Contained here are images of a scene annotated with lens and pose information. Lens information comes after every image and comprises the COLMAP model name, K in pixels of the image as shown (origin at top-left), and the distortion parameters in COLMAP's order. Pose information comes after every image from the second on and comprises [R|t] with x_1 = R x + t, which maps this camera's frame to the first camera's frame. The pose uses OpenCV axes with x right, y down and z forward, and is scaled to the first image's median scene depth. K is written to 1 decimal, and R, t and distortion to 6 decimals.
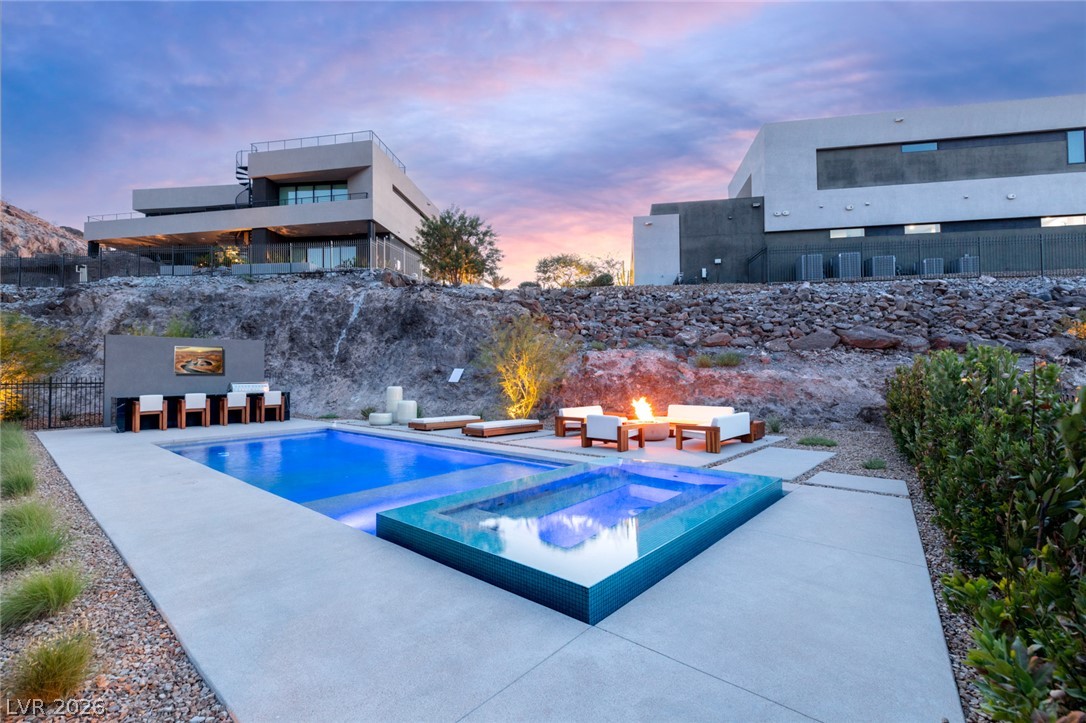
lens RADIAL K [[478.3, 0, 543.0], [0, 478.3, 361.5], [0, 0, 1]] dist [0.001147, 0.000172]
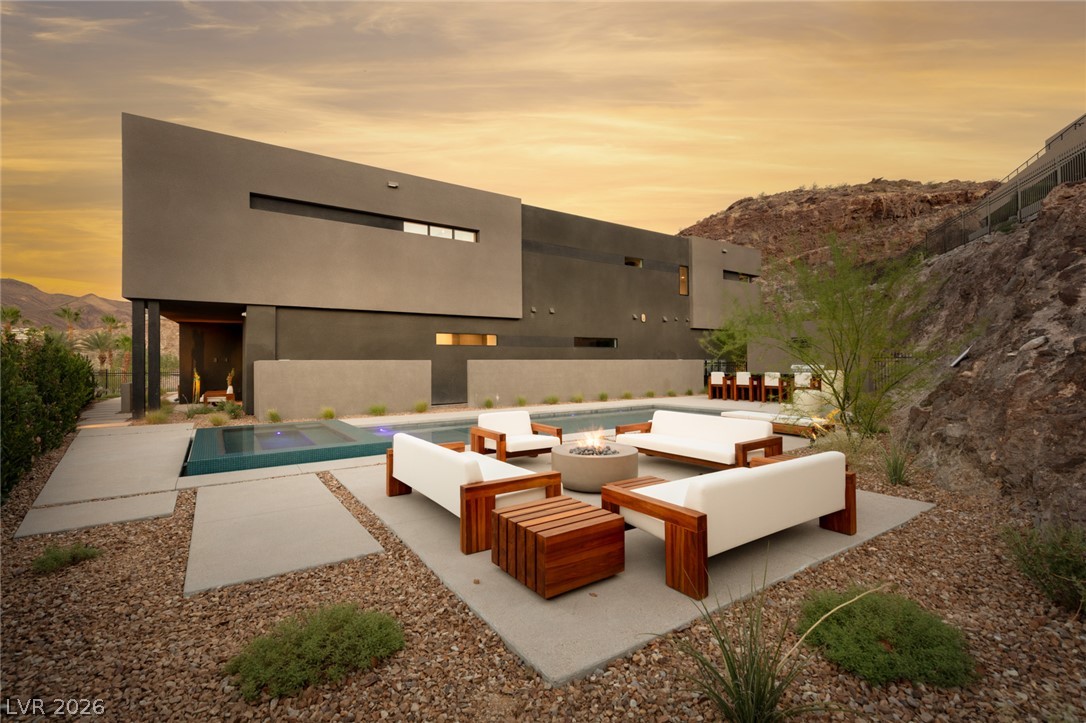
lens RADIAL K [[478.9, 0, 543.0], [0, 478.9, 361.5], [0, 0, 1]] dist [0.001260, 0.000432]
pose [[-0.255324, 0.007714, -0.966825, 0.353437], [0.034914, 0.999390, -0.001246, 0.015865], [0.966225, -0.034074, -0.255438, 0.542156]]
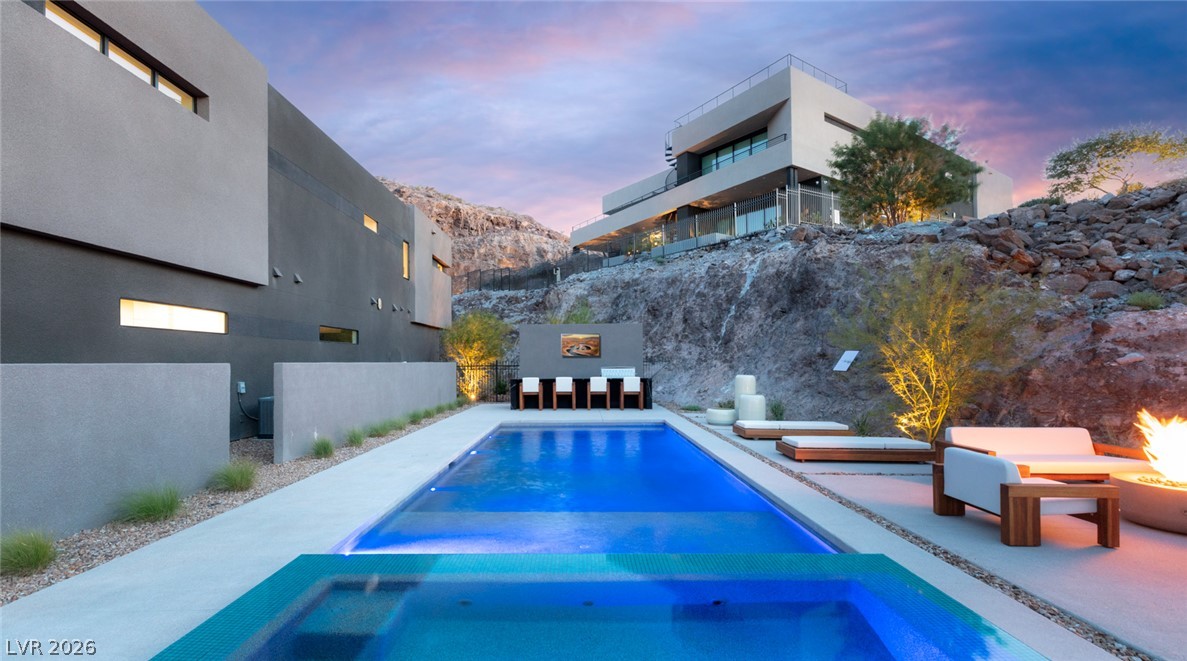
lens RADIAL K [[539.5, 0, 574.5], [0, 539.5, 347.5], [0, 0, 1]] dist [0.000894, 0.000095]
pose [[0.644399, -0.013567, -0.764569, 0.132446], [0.019899, 0.999802, -0.000970, 0.002840], [0.764431, -0.014589, 0.644541, 0.184149]]
